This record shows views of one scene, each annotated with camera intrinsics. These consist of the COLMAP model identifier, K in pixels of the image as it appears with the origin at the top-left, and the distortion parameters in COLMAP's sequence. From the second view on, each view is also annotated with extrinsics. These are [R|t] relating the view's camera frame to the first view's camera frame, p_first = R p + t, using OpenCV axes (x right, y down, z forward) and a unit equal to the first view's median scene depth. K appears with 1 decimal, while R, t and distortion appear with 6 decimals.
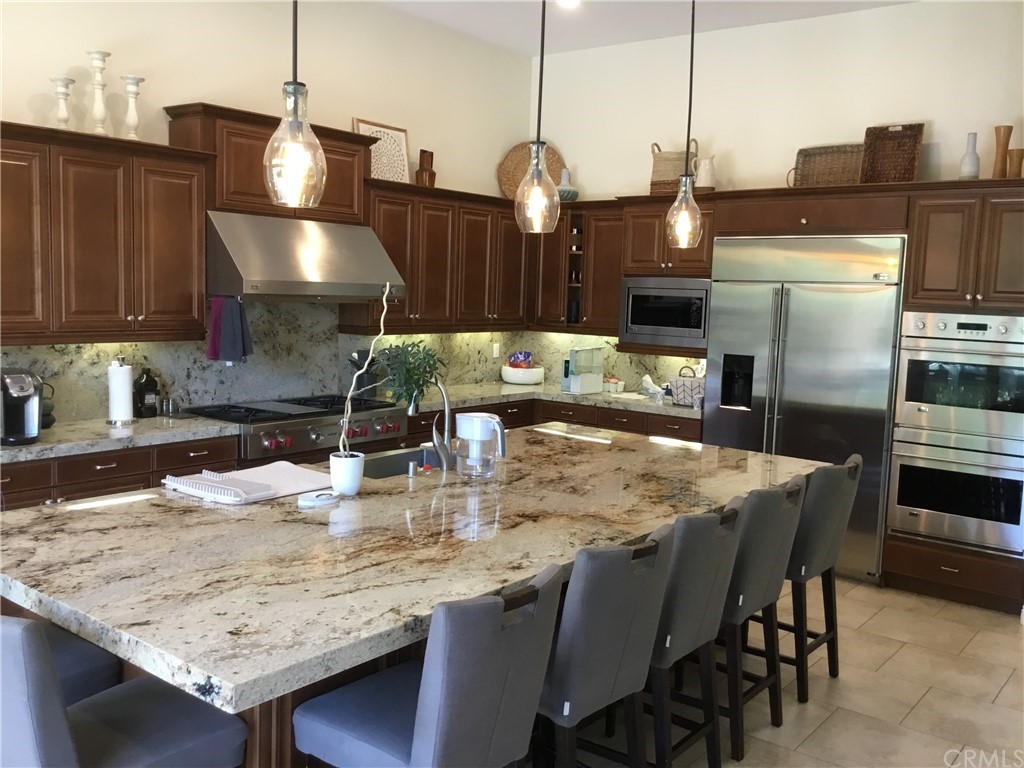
lens RADIAL K [[934.5, 0, 512.0], [0, 934.5, 384.0], [0, 0, 1]] dist [0.005487, -0.006684]
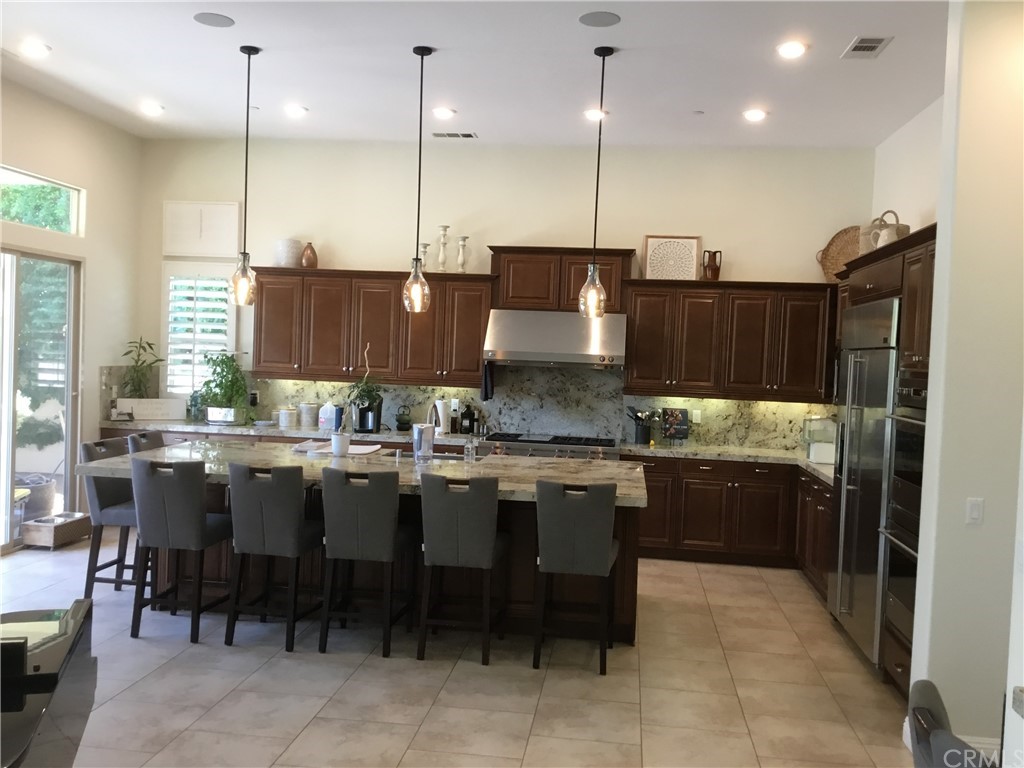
lens RADIAL K [[934.5, 0, 512.0], [0, 934.5, 384.0], [0, 0, 1]] dist [0.005487, -0.006684]
pose [[0.483205, 0.007132, -0.875478, 1.031979], [-0.116004, 0.991672, -0.055948, 0.028910], [0.867788, 0.128593, 0.480008, 0.242520]]
